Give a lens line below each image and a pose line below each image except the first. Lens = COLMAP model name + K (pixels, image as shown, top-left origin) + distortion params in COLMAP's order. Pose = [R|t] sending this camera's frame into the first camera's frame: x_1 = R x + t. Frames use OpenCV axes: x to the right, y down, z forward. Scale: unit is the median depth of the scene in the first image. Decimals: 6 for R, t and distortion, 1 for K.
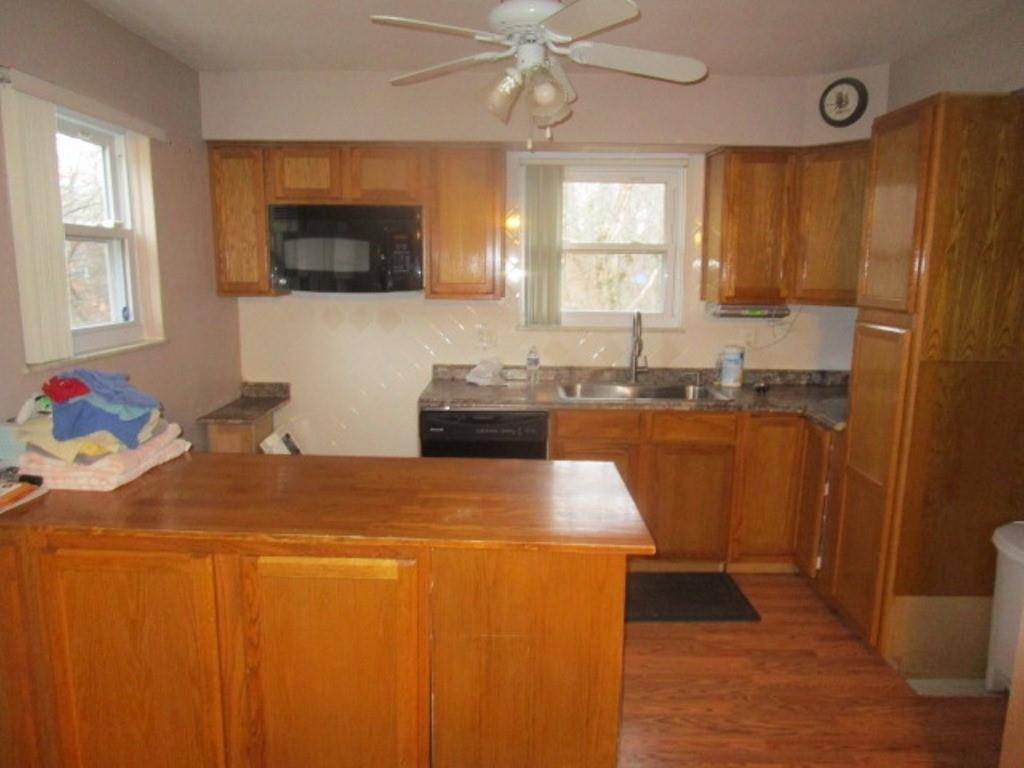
lens RADIAL K [[726.7, 0, 513.4], [0, 726.7, 387.0], [0, 0, 1]] dist [-0.029515, 0.005771]
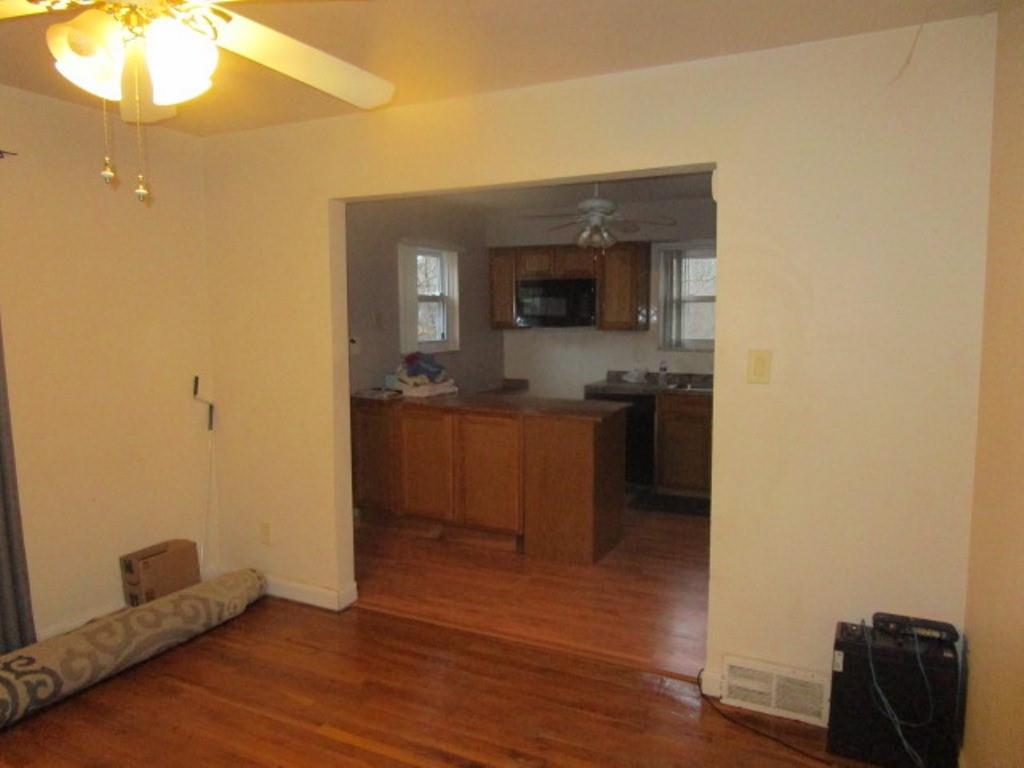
lens RADIAL K [[718.7, 0, 511.2], [0, 718.7, 386.9], [0, 0, 1]] dist [-0.034412, 0.000022]
pose [[0.901441, 0.032719, -0.431664, 0.467299], [-0.060224, 0.996922, -0.050201, 0.118743], [0.428693, 0.071250, 0.900636, -0.668927]]
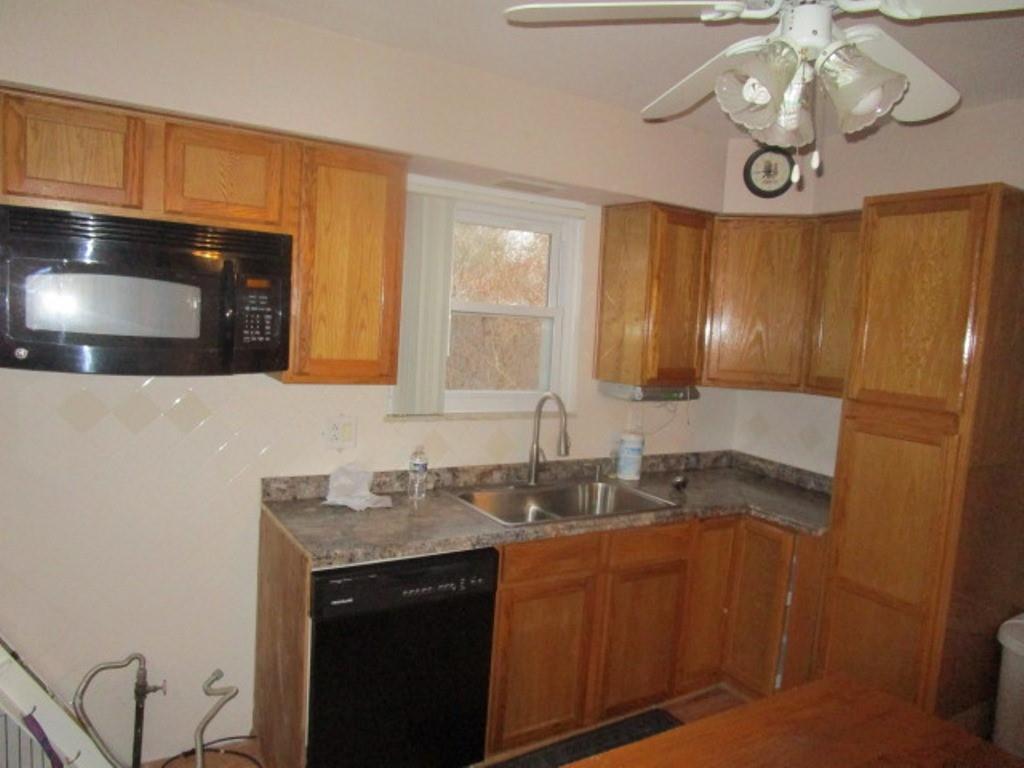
lens RADIAL K [[718.7, 0, 511.2], [0, 718.7, 386.9], [0, 0, 1]] dist [-0.034412, 0.000022]
pose [[0.843980, -0.009711, 0.536287, -0.302308], [0.035871, 0.998620, -0.038369, -0.092399], [-0.535174, 0.051620, 0.843163, 0.400970]]
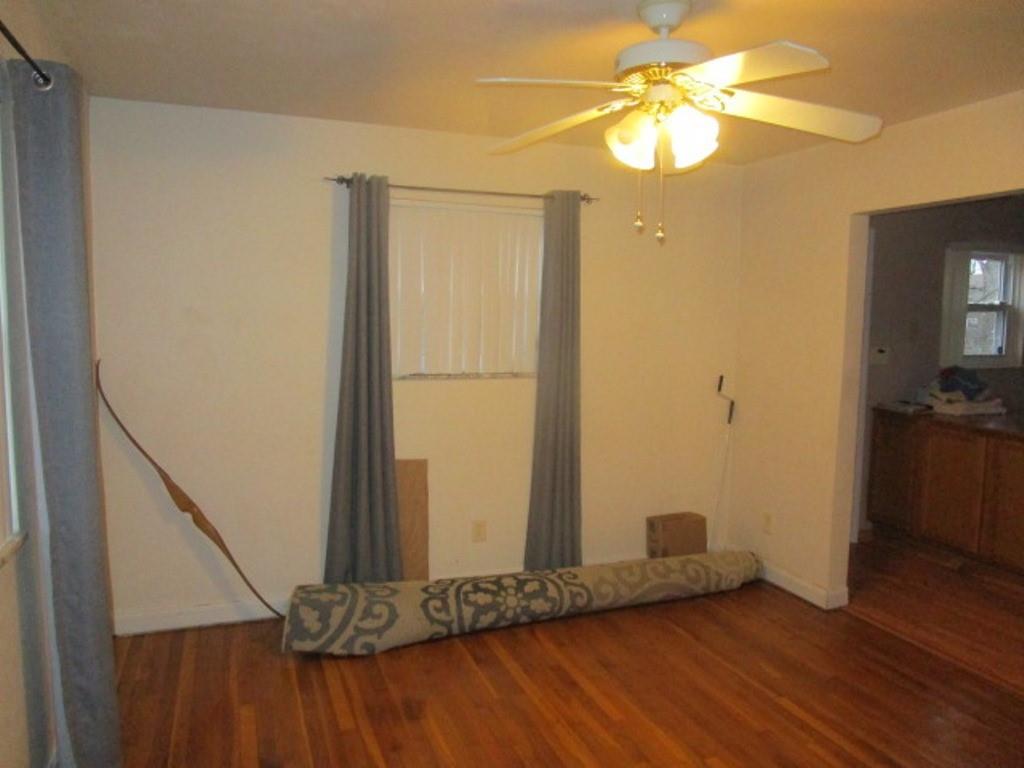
lens RADIAL K [[726.7, 0, 513.4], [0, 726.7, 387.0], [0, 0, 1]] dist [-0.029515, 0.005771]
pose [[0.374559, 0.088971, -0.922925, 0.600576], [-0.161591, 0.986416, 0.029512, 0.119051], [0.913014, 0.138082, 0.383848, -0.711683]]
